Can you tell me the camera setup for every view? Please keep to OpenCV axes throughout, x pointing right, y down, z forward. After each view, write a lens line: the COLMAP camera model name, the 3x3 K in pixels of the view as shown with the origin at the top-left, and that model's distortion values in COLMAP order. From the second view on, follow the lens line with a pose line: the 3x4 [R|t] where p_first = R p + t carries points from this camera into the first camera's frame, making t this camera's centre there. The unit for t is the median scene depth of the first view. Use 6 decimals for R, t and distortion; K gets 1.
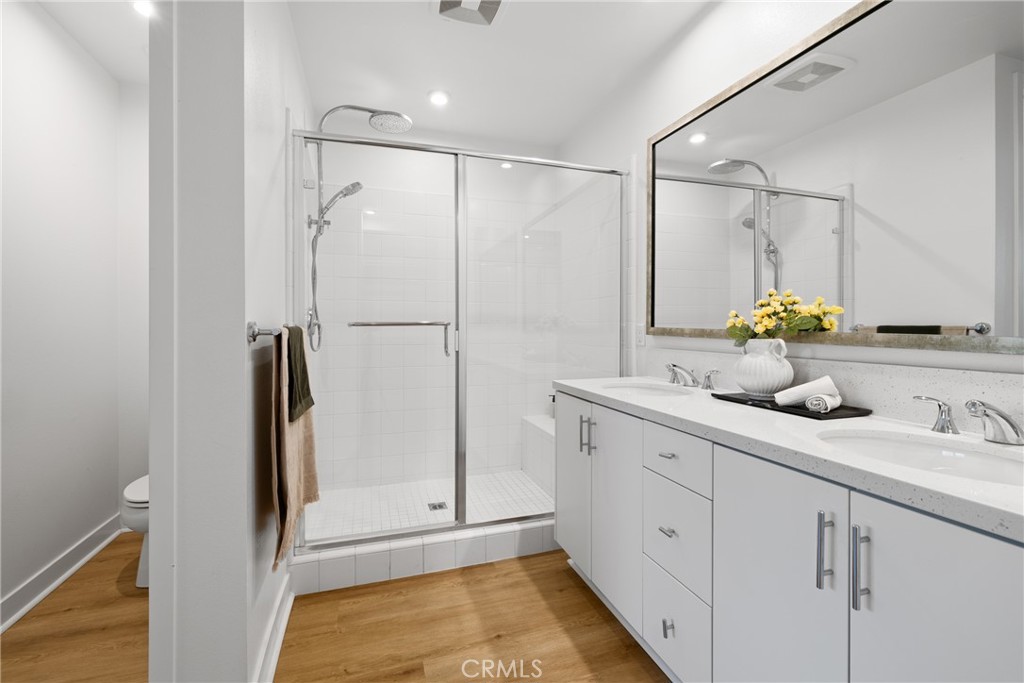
lens RADIAL K [[431.3, 0, 512.6], [0, 431.3, 331.6], [0, 0, 1]] dist [-0.000425, 0.000671]
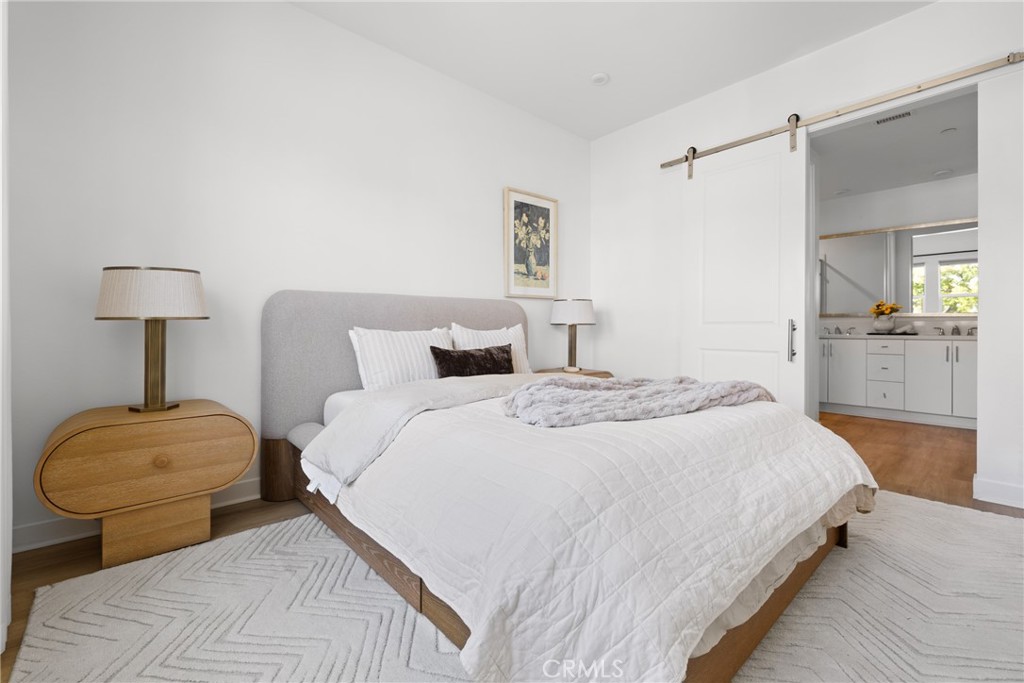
lens RADIAL K [[432.0, 0, 500.3], [0, 432.0, 327.0], [0, 0, 1]] dist [-0.000209, 0.000068]
pose [[0.920776, -0.000767, 0.390091, -2.836619], [0.005019, 0.999939, -0.009881, 0.103899], [-0.390060, 0.011056, 0.920723, -0.747103]]
